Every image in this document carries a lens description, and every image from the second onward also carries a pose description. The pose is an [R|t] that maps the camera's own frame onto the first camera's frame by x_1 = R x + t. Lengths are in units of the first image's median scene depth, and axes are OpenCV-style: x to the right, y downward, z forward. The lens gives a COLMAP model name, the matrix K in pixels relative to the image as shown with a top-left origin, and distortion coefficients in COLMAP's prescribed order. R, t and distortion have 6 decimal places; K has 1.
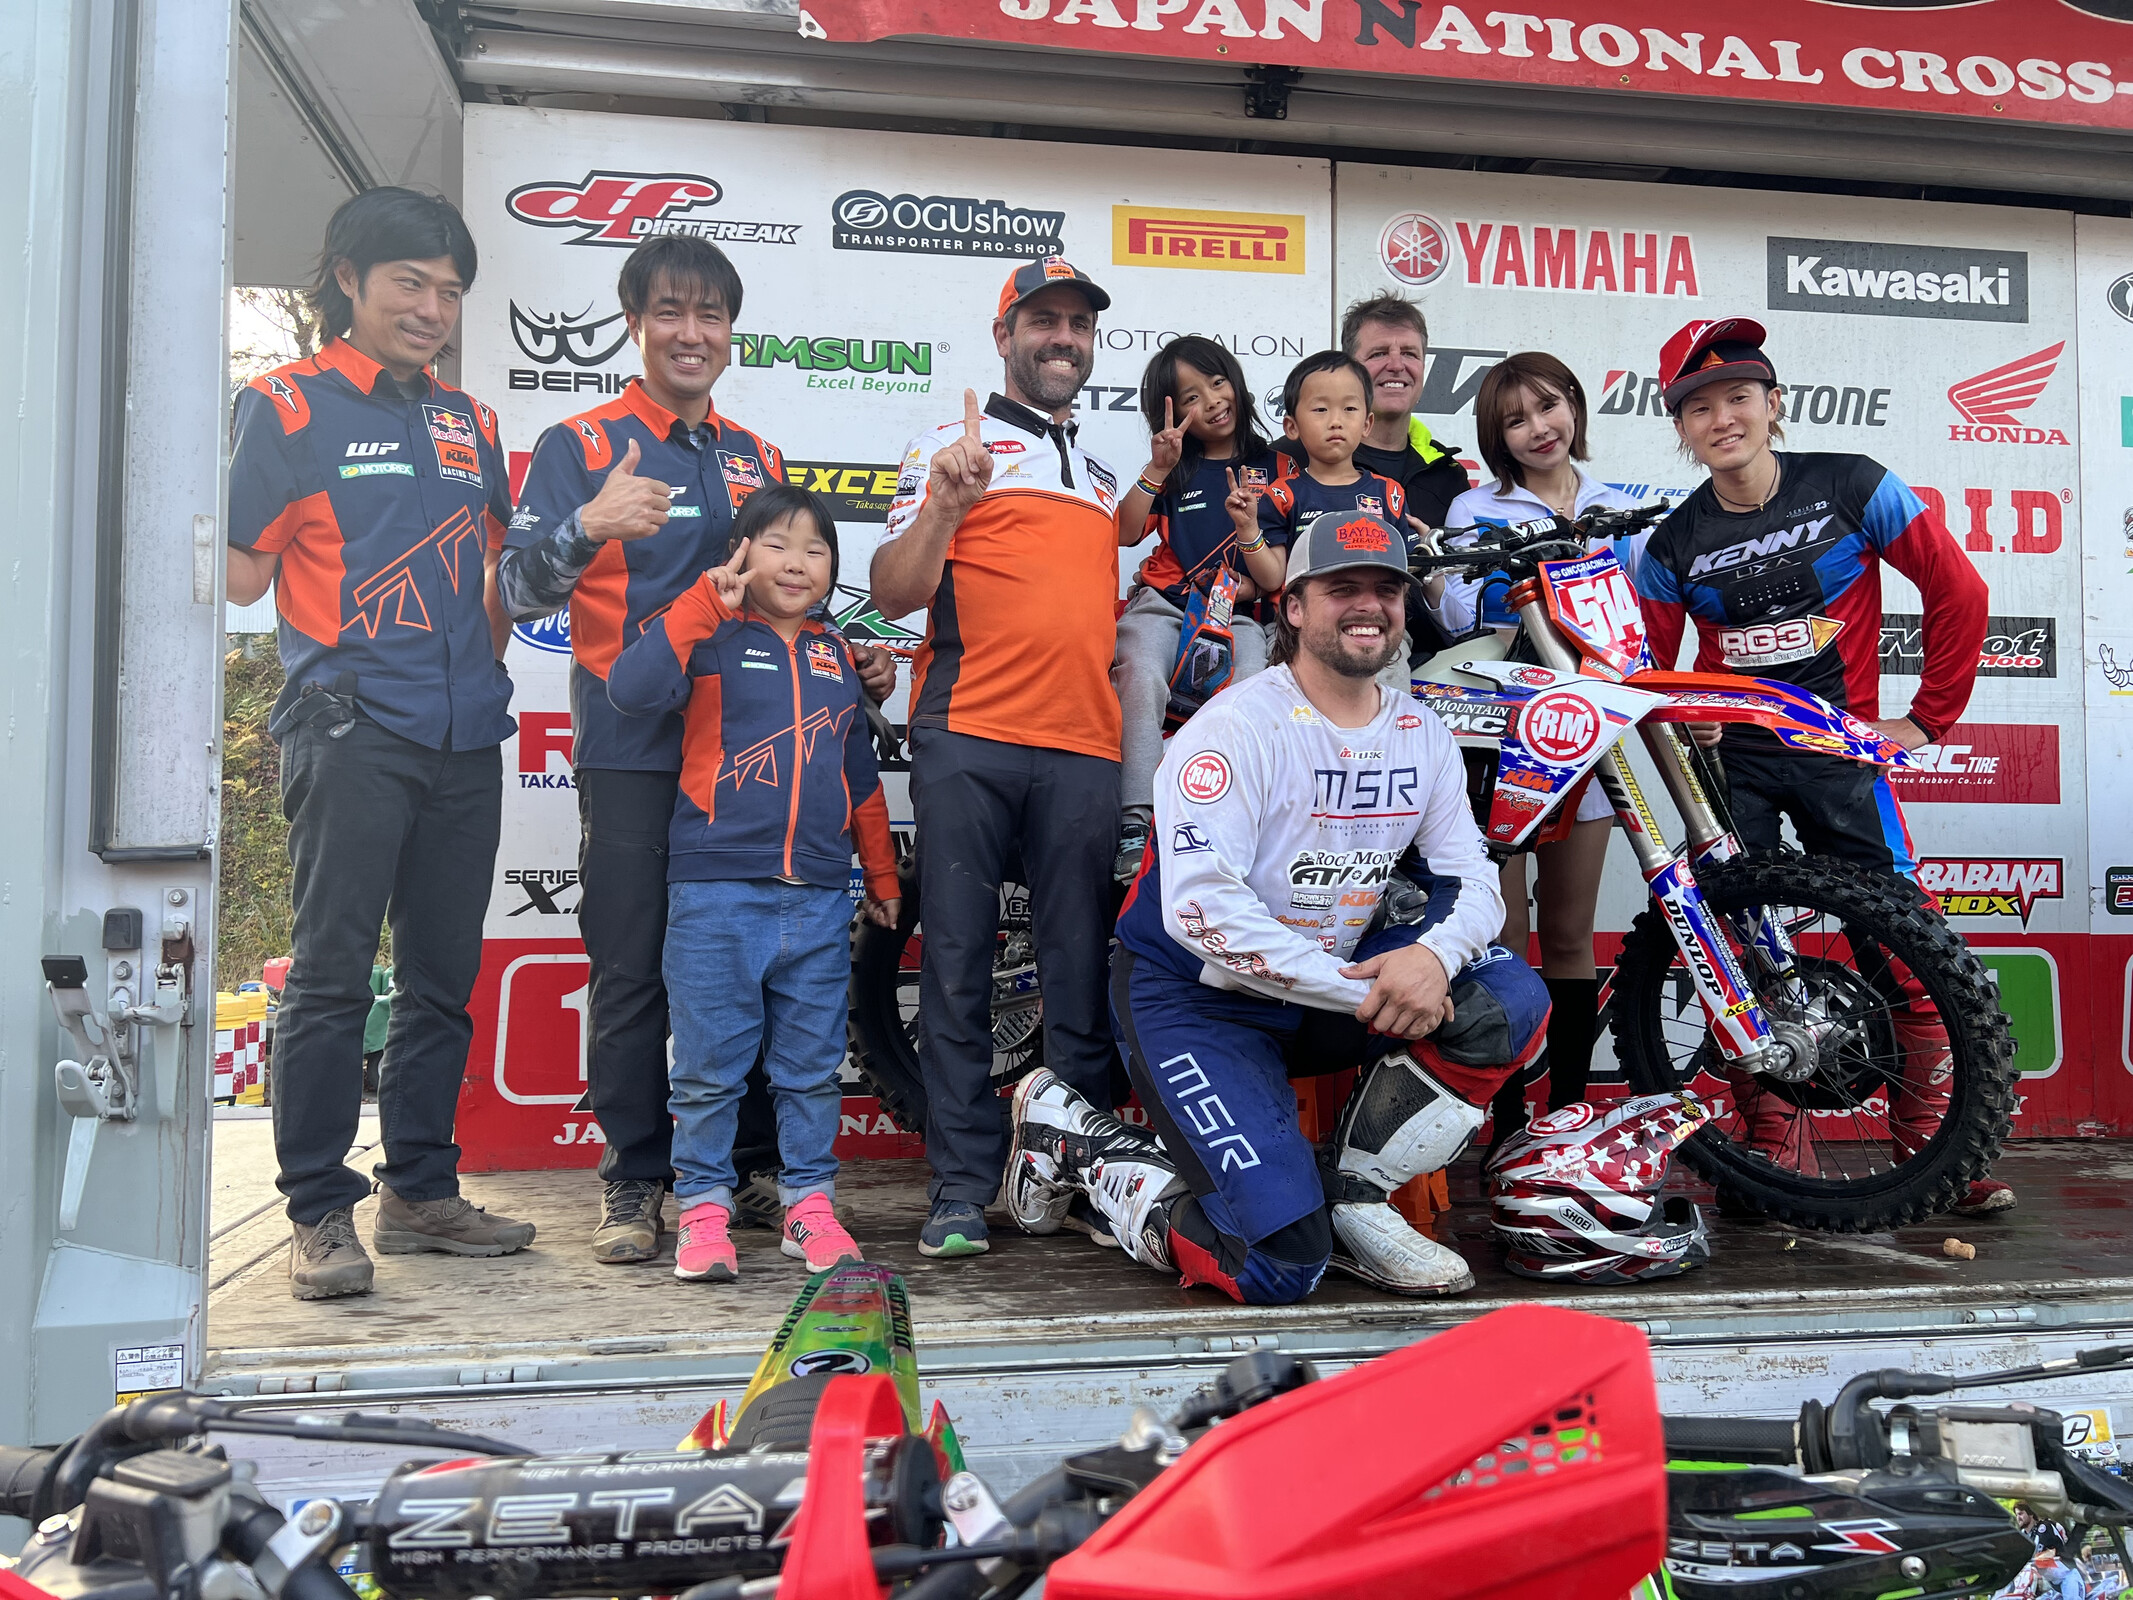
lens RADIAL K [[1680.0, 0, 1066.5], [0, 1680.0, 800.0], [0, 0, 1]] dist [0.086179, -0.112022]
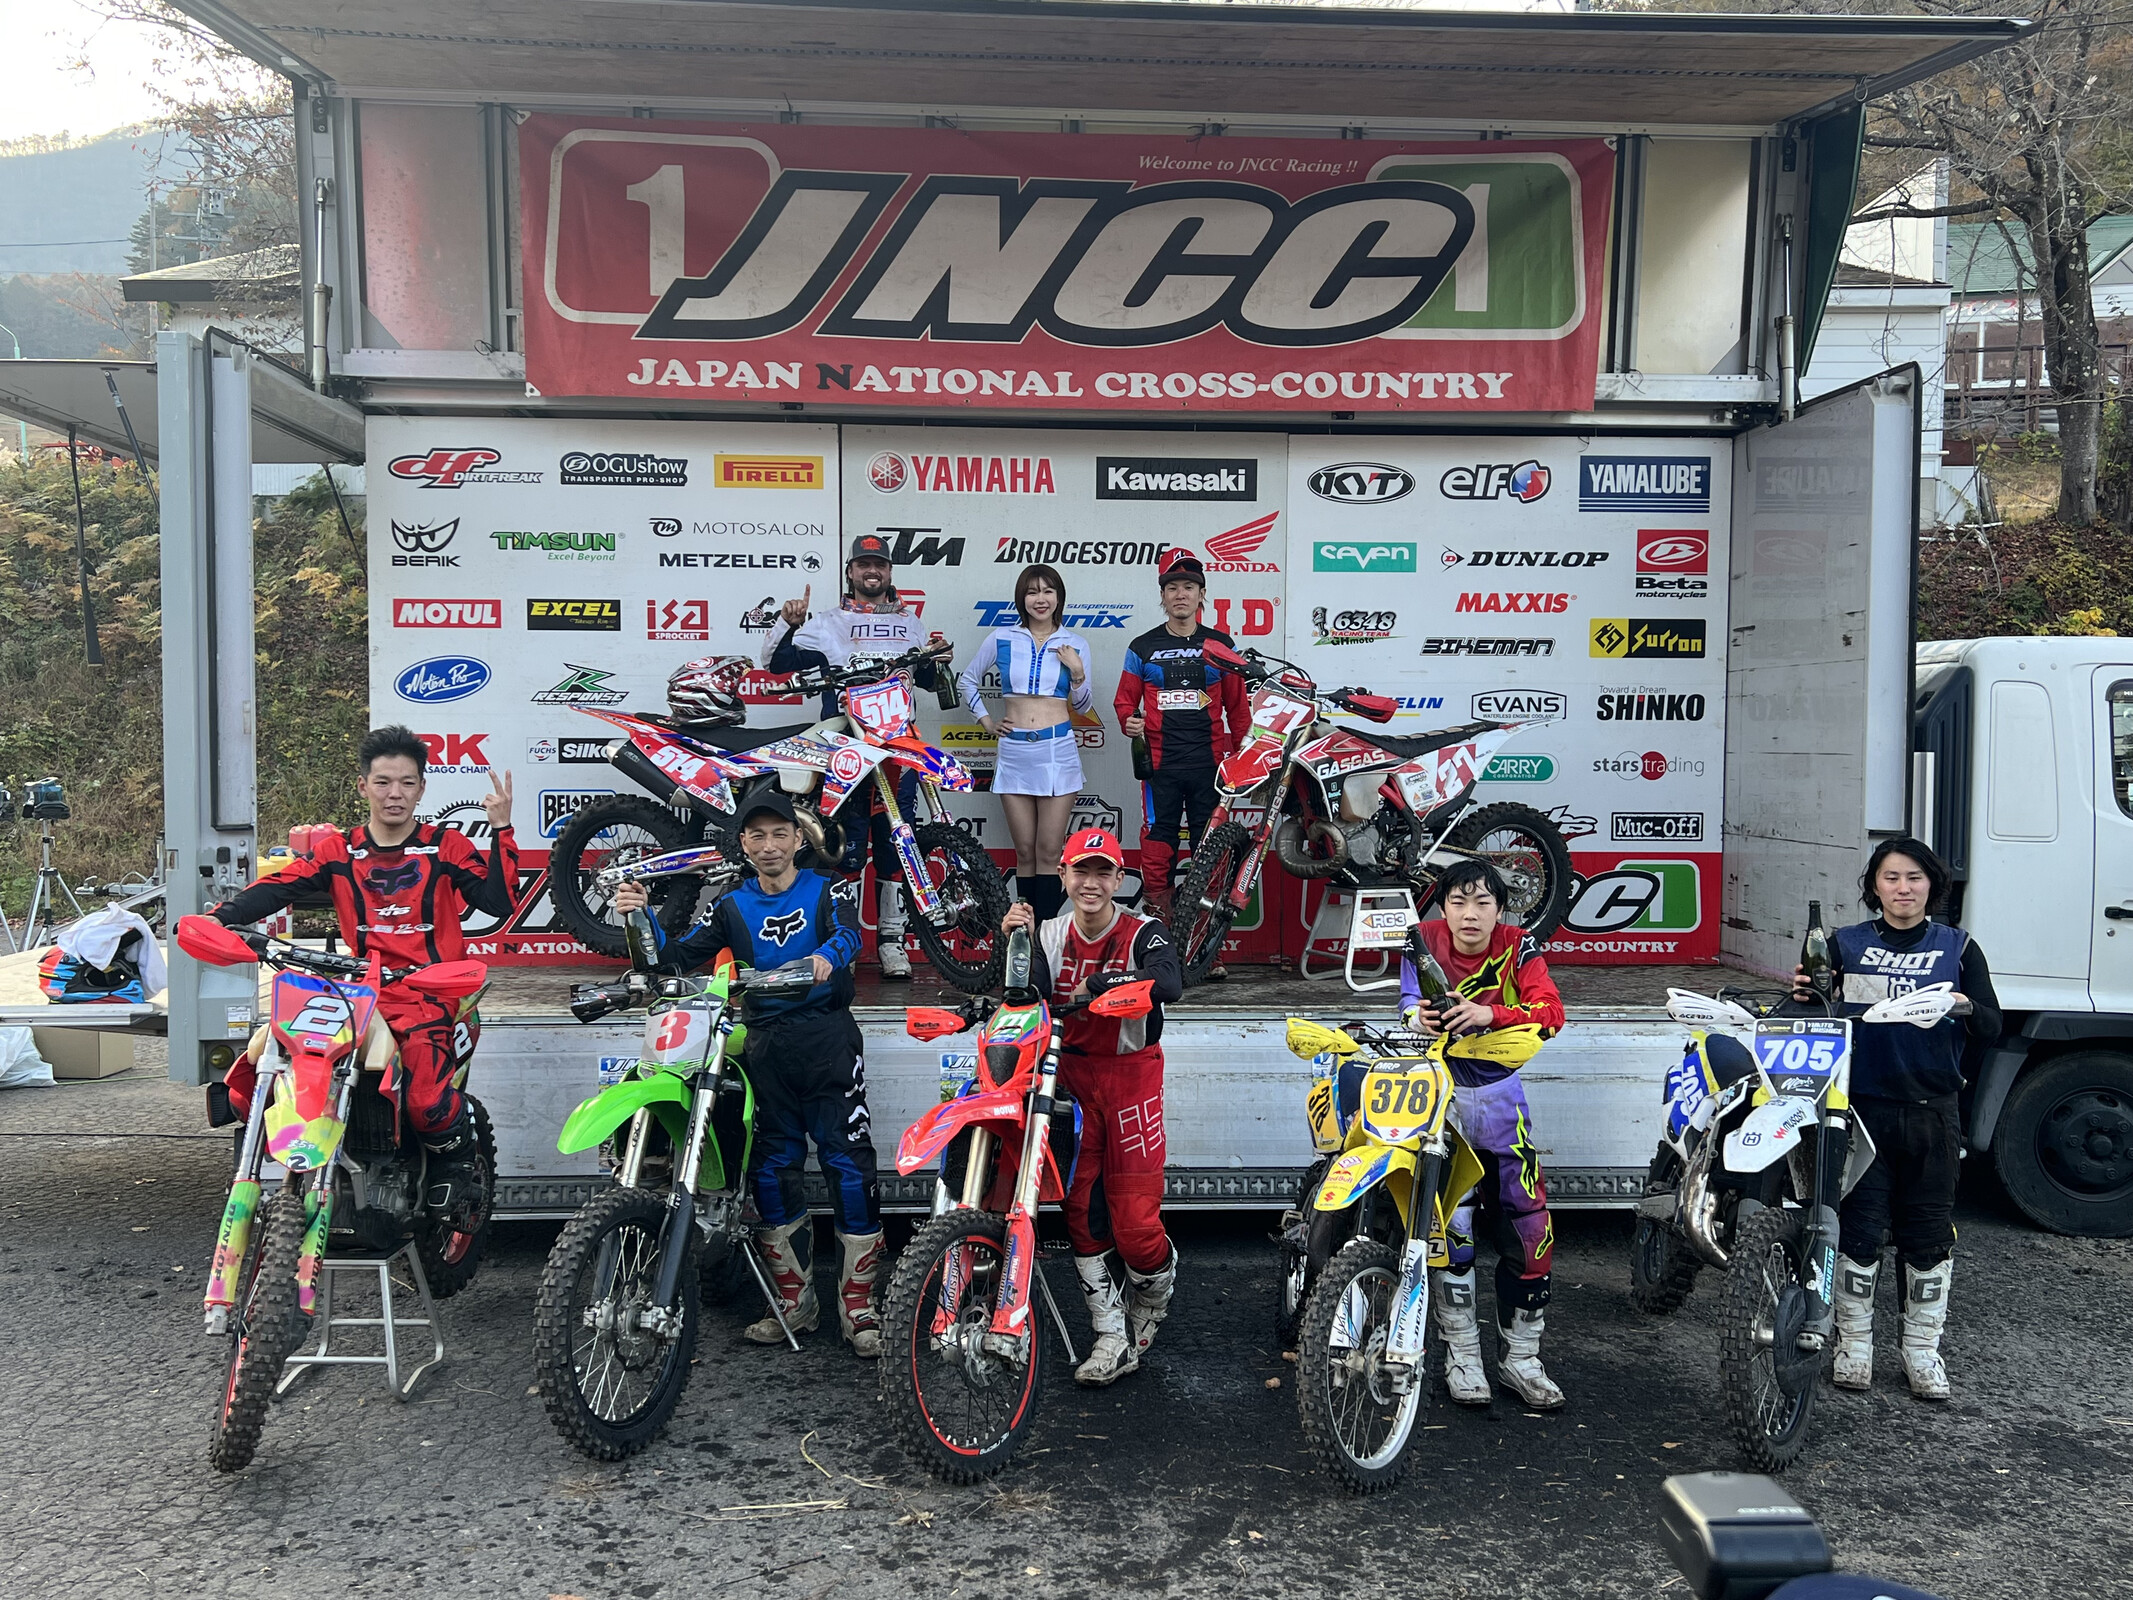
lens RADIAL K [[1882.1, 0, 1005.1], [0, 1882.1, 823.4], [0, 0, 1]] dist [0.264021, -0.778651]
pose [[0.995758, 0.011184, -0.091329, 0.542354], [-0.002501, 0.995509, 0.094632, -0.150172], [0.091978, -0.094002, 0.991314, -1.077703]]
